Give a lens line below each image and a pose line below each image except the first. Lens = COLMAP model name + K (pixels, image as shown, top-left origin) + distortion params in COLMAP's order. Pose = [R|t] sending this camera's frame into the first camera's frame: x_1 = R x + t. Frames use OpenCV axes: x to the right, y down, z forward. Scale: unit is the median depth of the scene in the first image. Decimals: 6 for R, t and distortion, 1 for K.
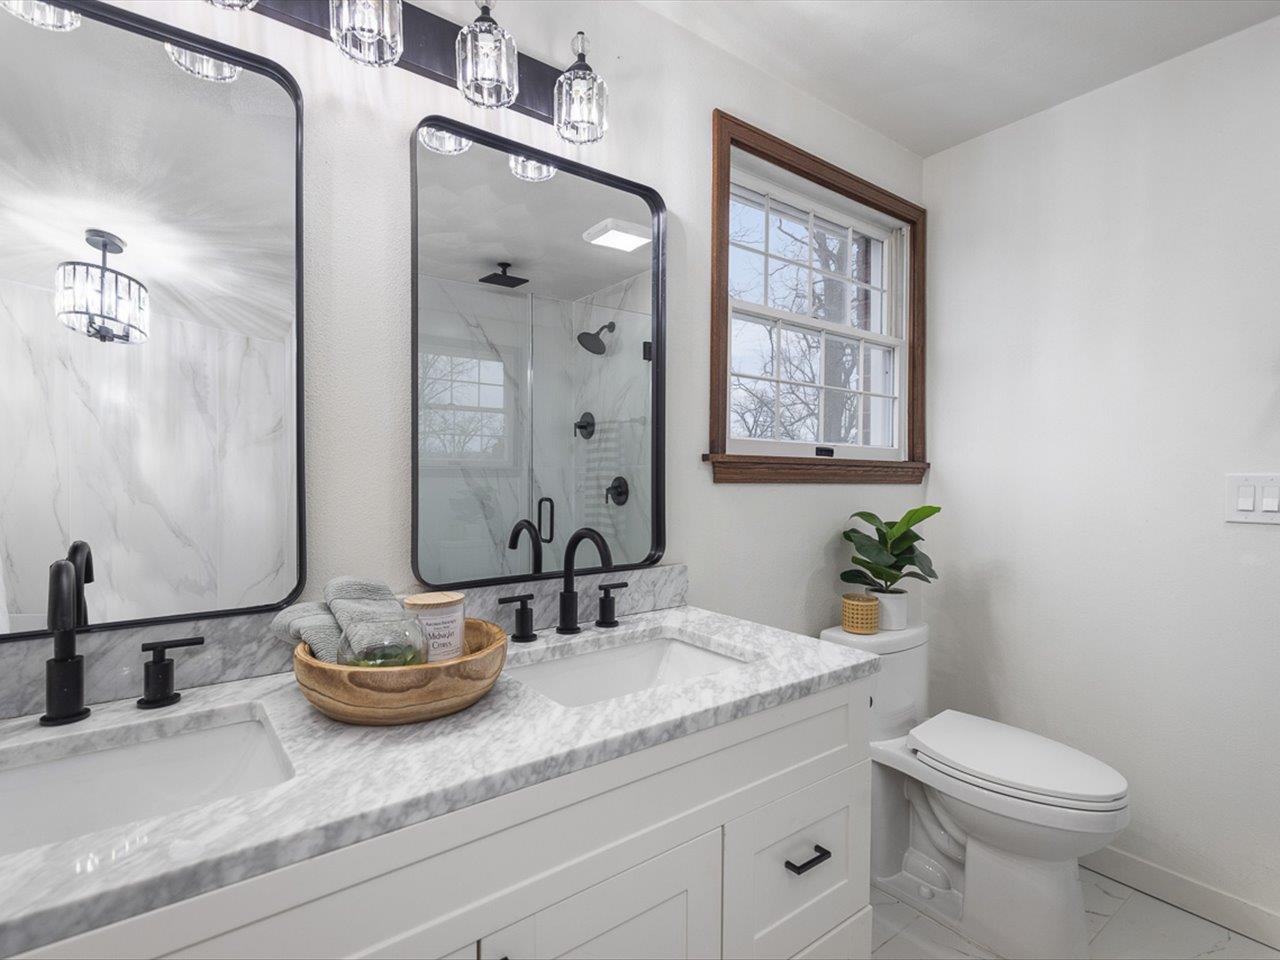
lens RADIAL K [[646.7, 0, 639.3], [0, 646.7, 480.0], [0, 0, 1]] dist [0.007194, -0.000282]
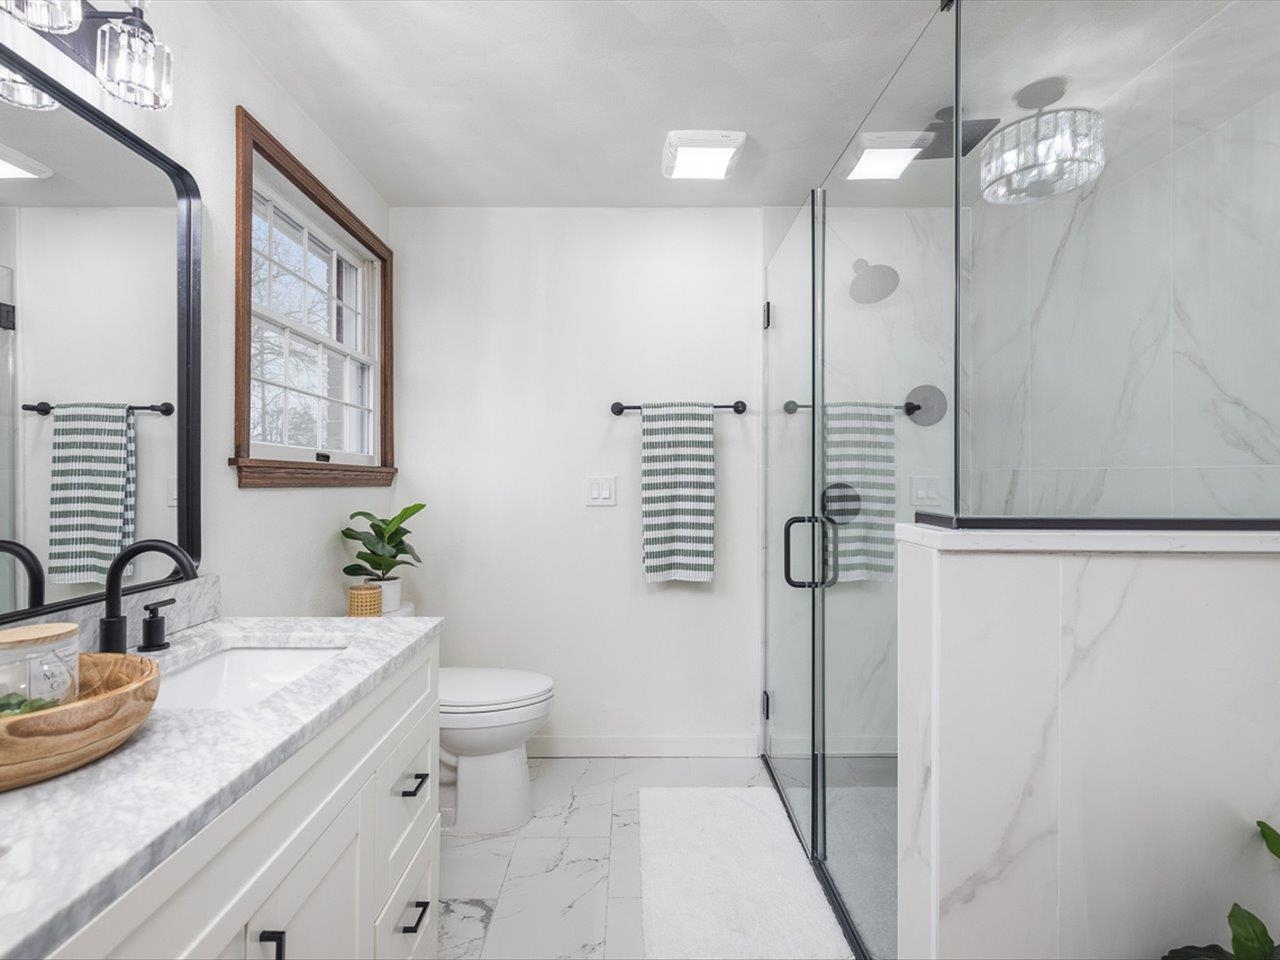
lens RADIAL K [[646.7, 0, 646.7], [0, 646.7, 477.5], [0, 0, 1]] dist [0.007194, -0.000282]
pose [[0.587526, -0.005866, 0.809184, -0.315633], [0.013928, 0.999899, -0.002864, 0.000201], [-0.809086, 0.012953, 0.587548, -0.067524]]
